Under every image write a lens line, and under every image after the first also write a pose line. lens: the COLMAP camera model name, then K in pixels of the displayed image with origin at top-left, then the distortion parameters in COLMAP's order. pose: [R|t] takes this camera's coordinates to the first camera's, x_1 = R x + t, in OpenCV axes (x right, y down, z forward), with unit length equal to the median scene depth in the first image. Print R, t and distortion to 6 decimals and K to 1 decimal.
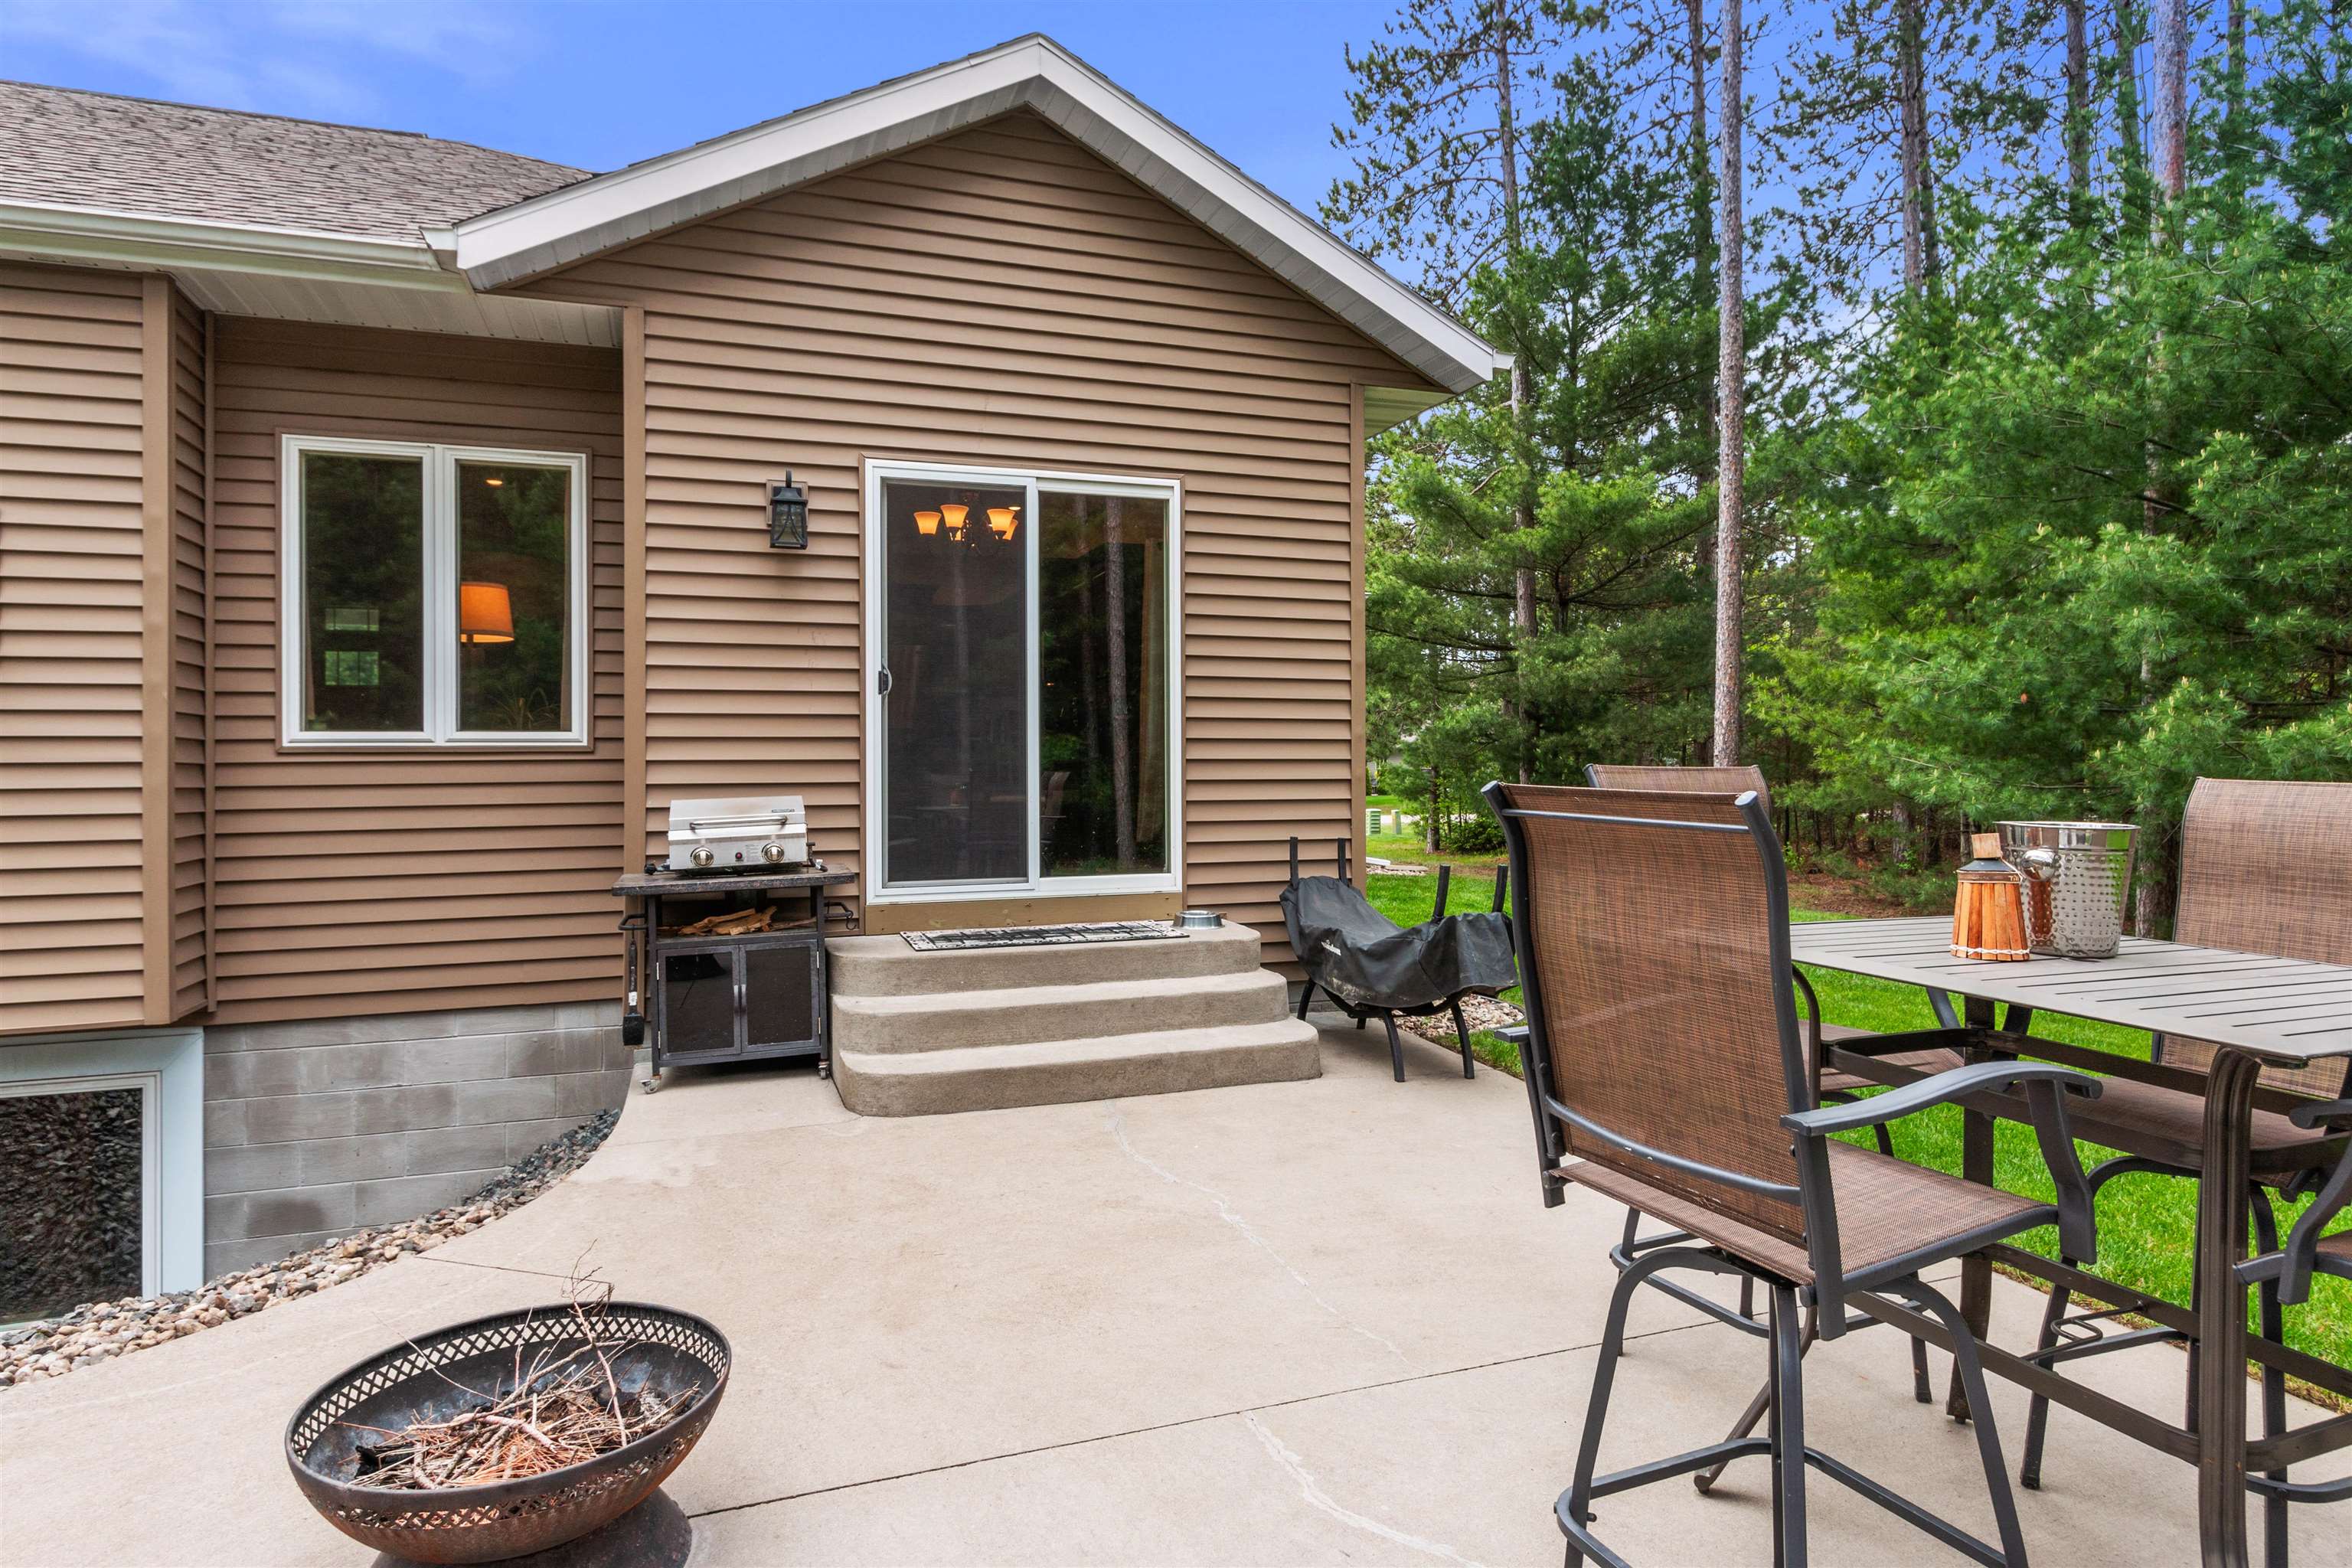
lens RADIAL K [[1486.8, 0, 1174.2], [0, 1486.8, 766.8], [0, 0, 1]] dist [0.007127, 0.001566]
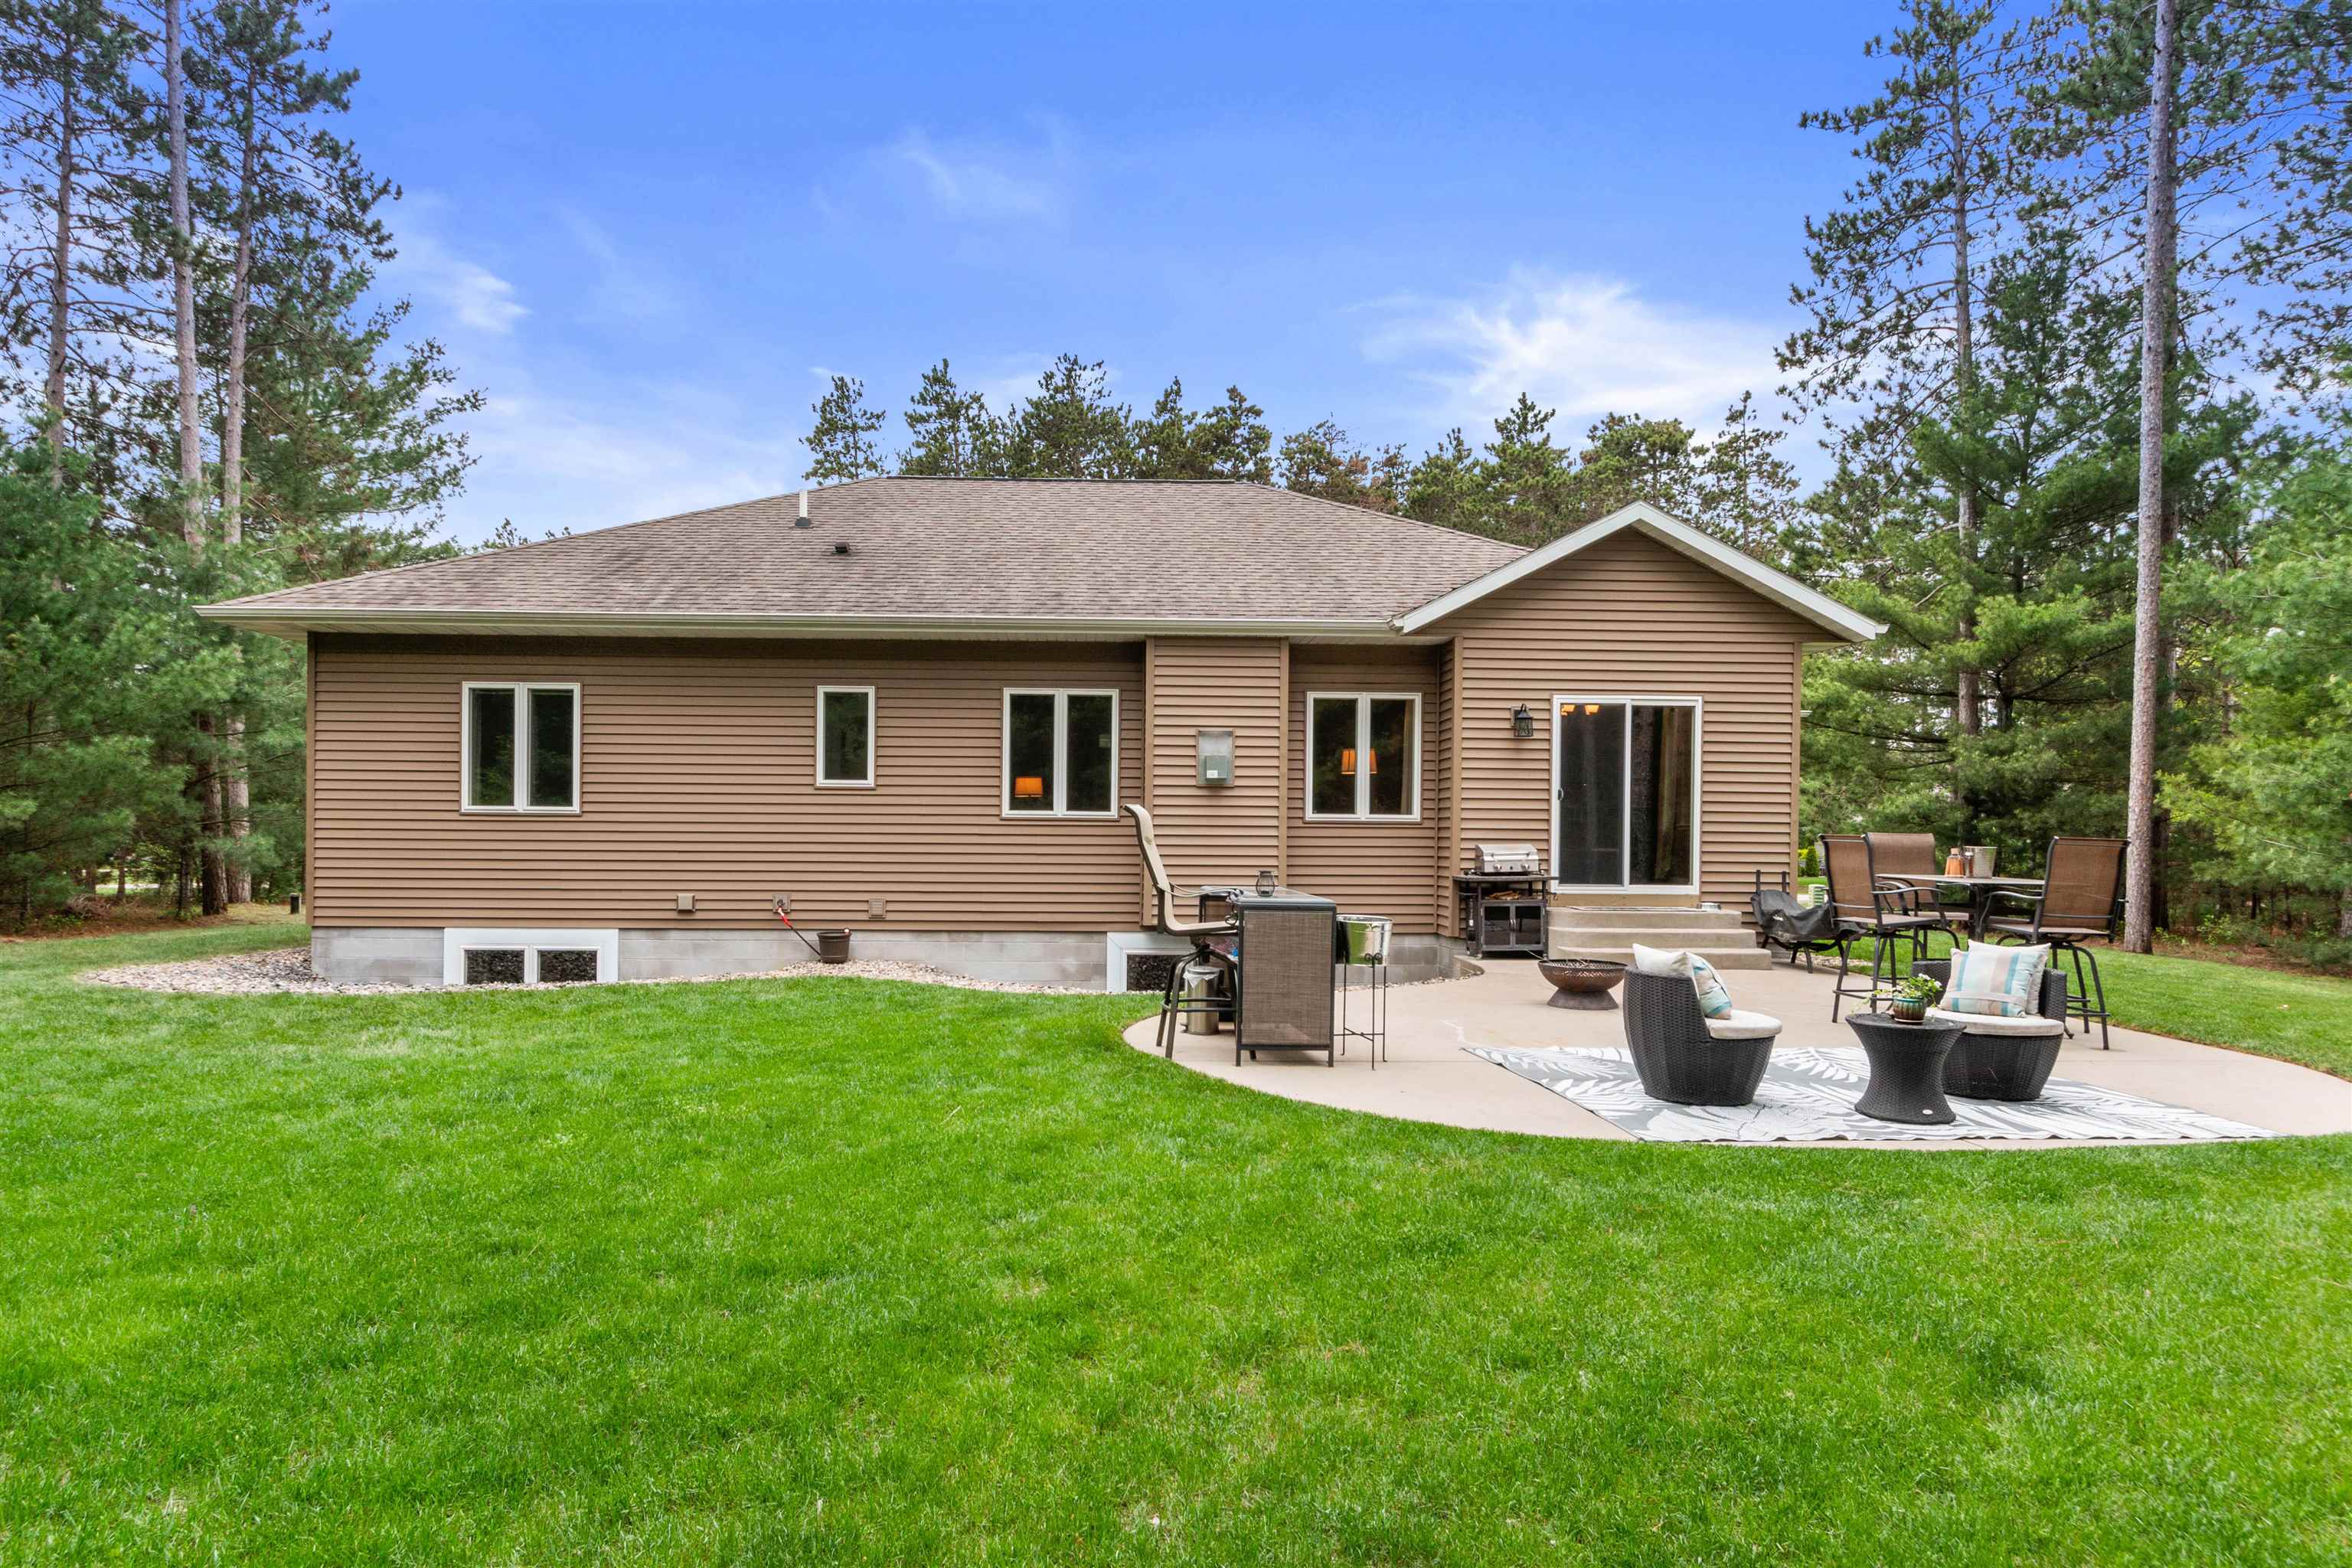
lens RADIAL K [[1368.2, 0, 1174.9], [0, 1368.2, 841.2], [0, 0, 1]] dist [0.067973, -0.032188]
pose [[0.954136, 0.016485, -0.298920, -0.059147], [-0.016338, 0.999862, 0.002990, 0.007687], [0.298928, 0.002031, 0.954274, -0.532038]]
